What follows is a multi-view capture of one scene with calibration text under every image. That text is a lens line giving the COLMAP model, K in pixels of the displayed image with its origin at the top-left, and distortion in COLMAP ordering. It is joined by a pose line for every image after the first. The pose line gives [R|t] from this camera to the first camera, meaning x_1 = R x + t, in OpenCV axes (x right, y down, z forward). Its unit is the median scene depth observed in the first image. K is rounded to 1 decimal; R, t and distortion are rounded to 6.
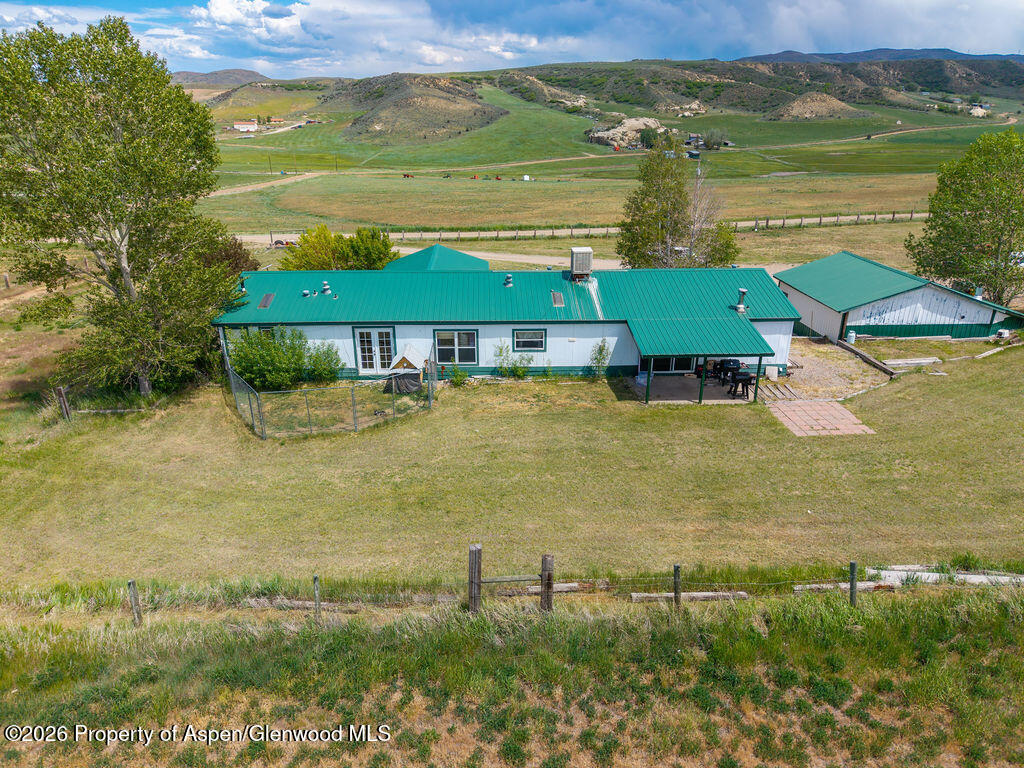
lens RADIAL K [[684.7, 0, 508.6], [0, 684.7, 382.1], [0, 0, 1]] dist [0.022643, -0.018321]
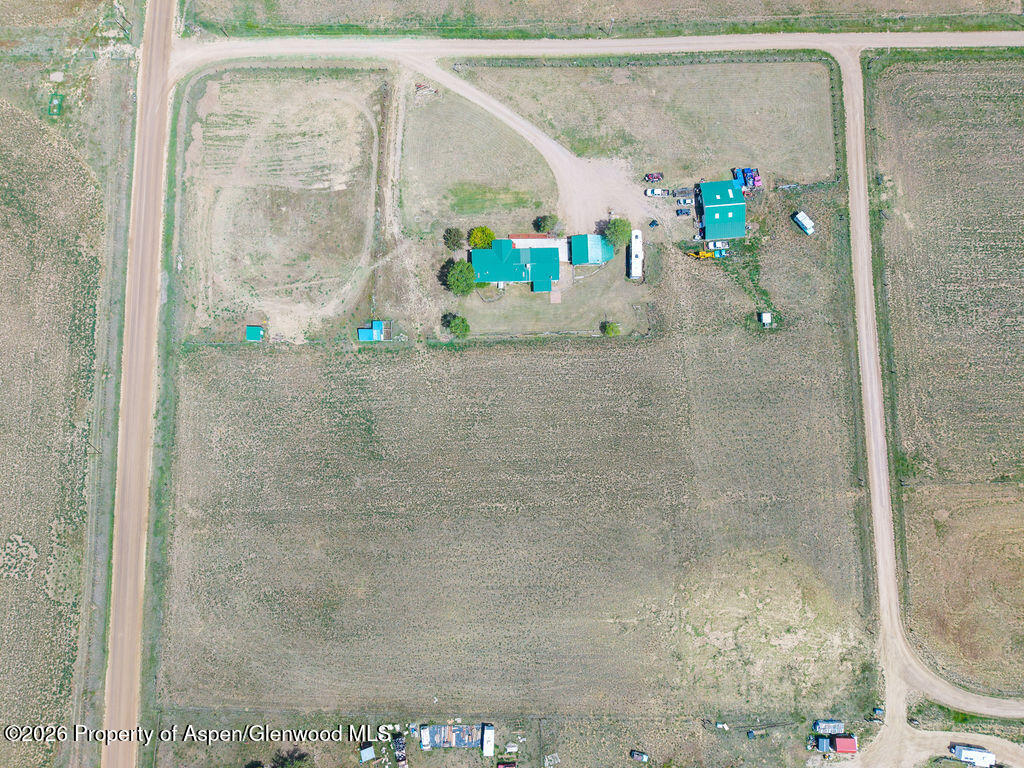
lens RADIAL K [[692.1, 0, 505.3], [0, 692.1, 383.9], [0, 0, 1]] dist [0.011337, -0.004896]
pose [[0.999810, 0.008423, 0.017598, -0.234534], [-0.019510, 0.433088, 0.901141, -6.315331], [-0.000031, -0.901312, 0.433170, -3.128872]]
